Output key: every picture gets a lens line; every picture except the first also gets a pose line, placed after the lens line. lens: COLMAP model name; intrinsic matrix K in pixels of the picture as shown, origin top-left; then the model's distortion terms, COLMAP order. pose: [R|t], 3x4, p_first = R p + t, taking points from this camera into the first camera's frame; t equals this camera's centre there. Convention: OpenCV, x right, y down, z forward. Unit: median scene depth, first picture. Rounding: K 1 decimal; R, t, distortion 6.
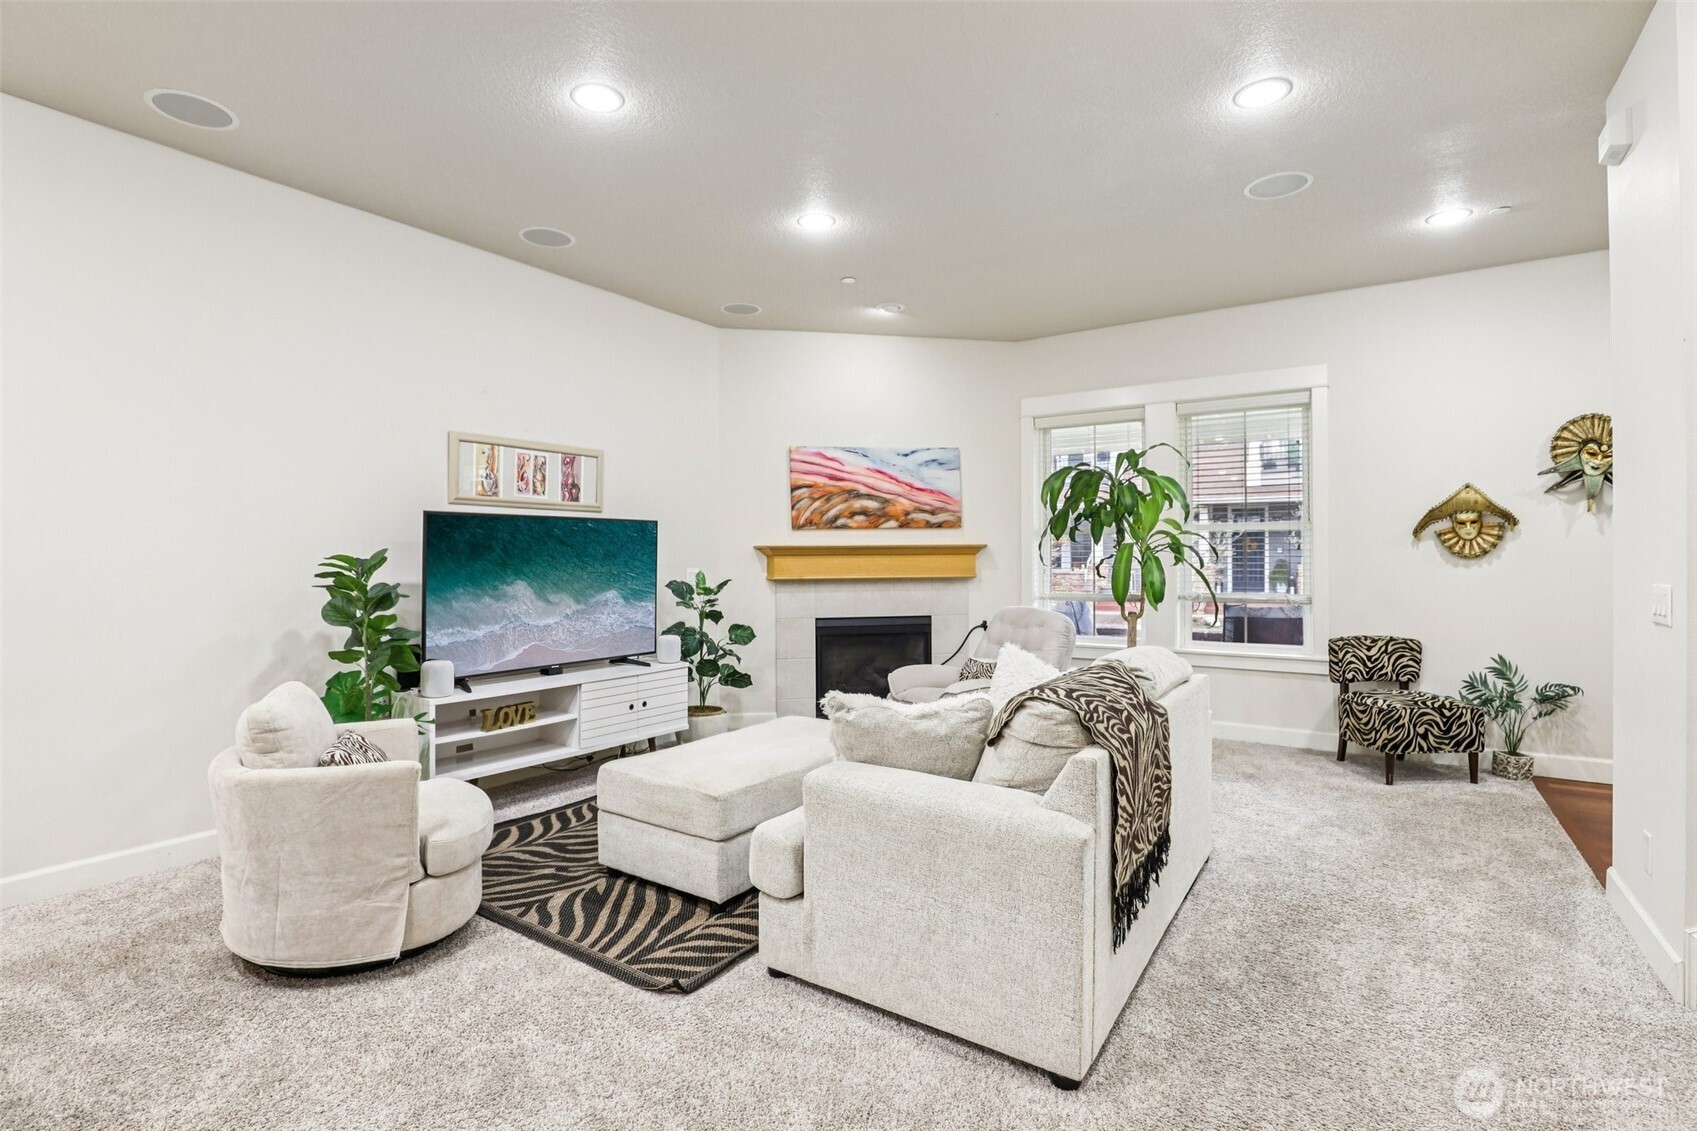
lens RADIAL K [[786.2, 0, 850.7], [0, 786.2, 557.6], [0, 0, 1]] dist [-0.020532, 0.006238]
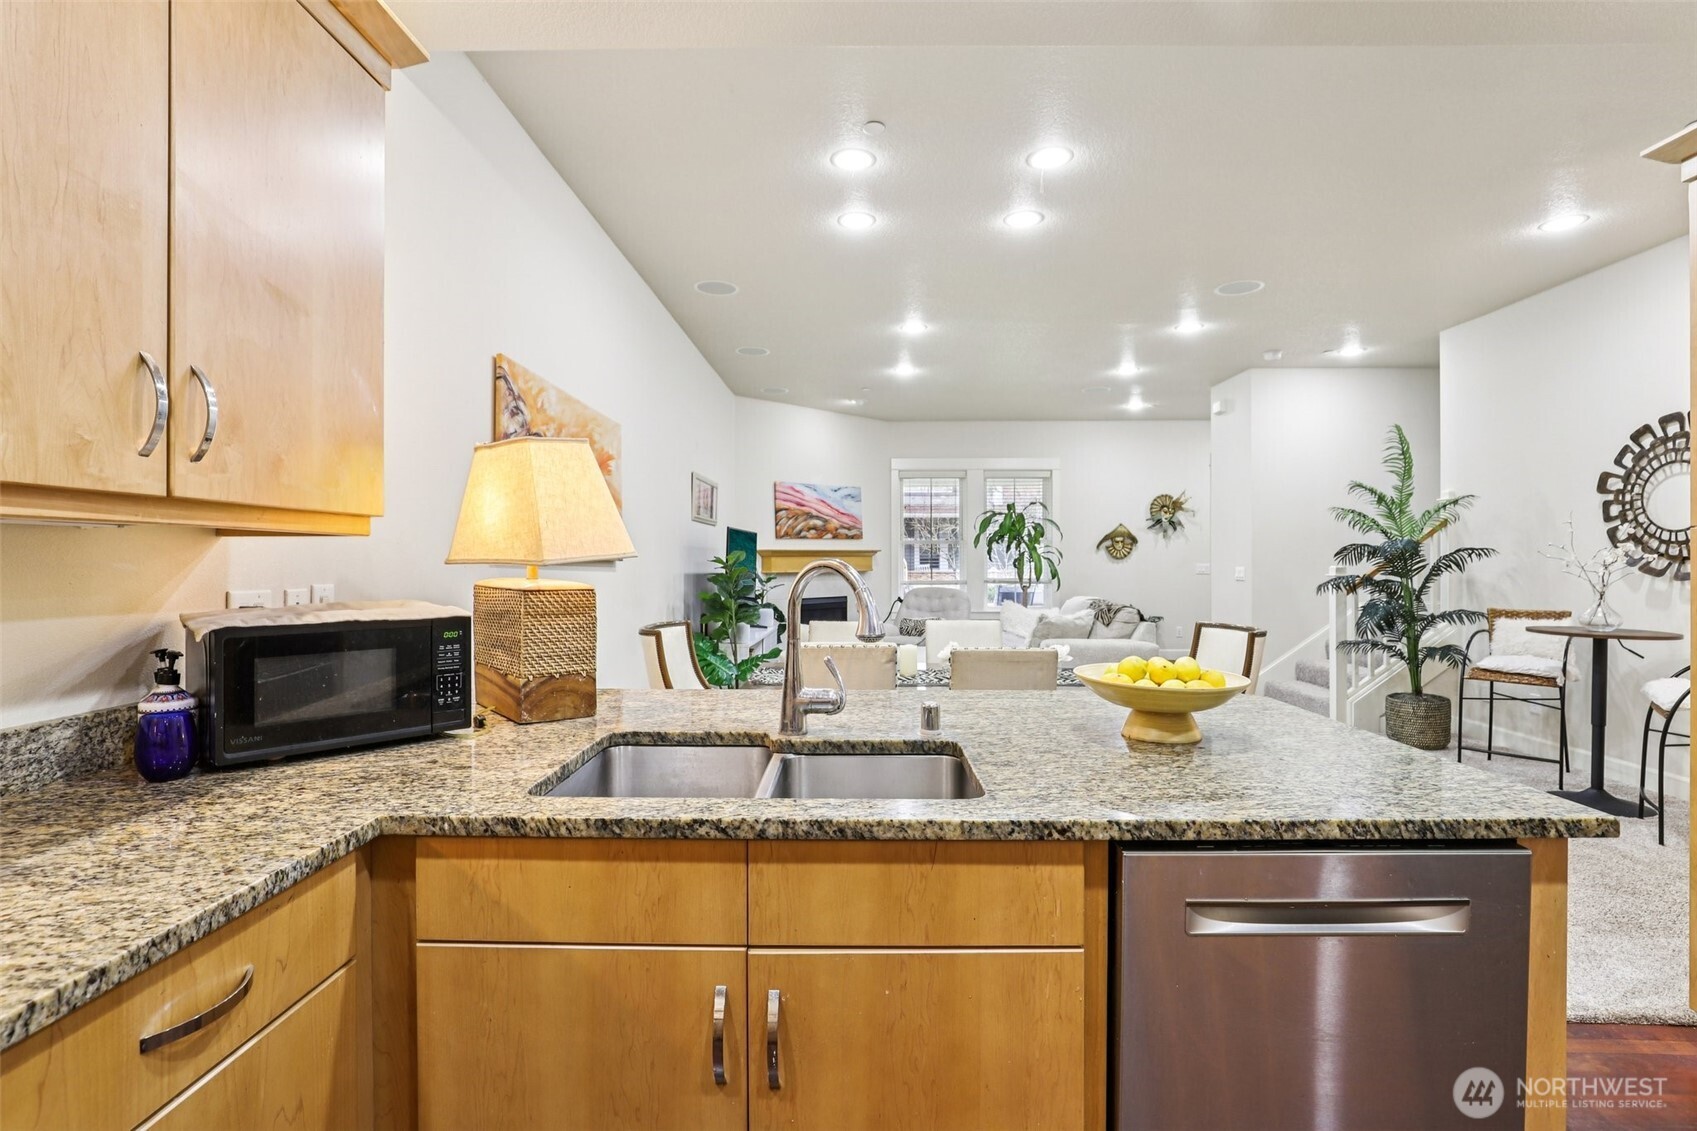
lens RADIAL K [[786.2, 0, 850.1], [0, 786.2, 557.8], [0, 0, 1]] dist [-0.020532, 0.006238]
pose [[0.837414, 0.005208, 0.546544, -0.749493], [0.000881, 0.999940, -0.010878, 0.015555], [-0.546568, 0.009591, 0.837360, -0.288606]]
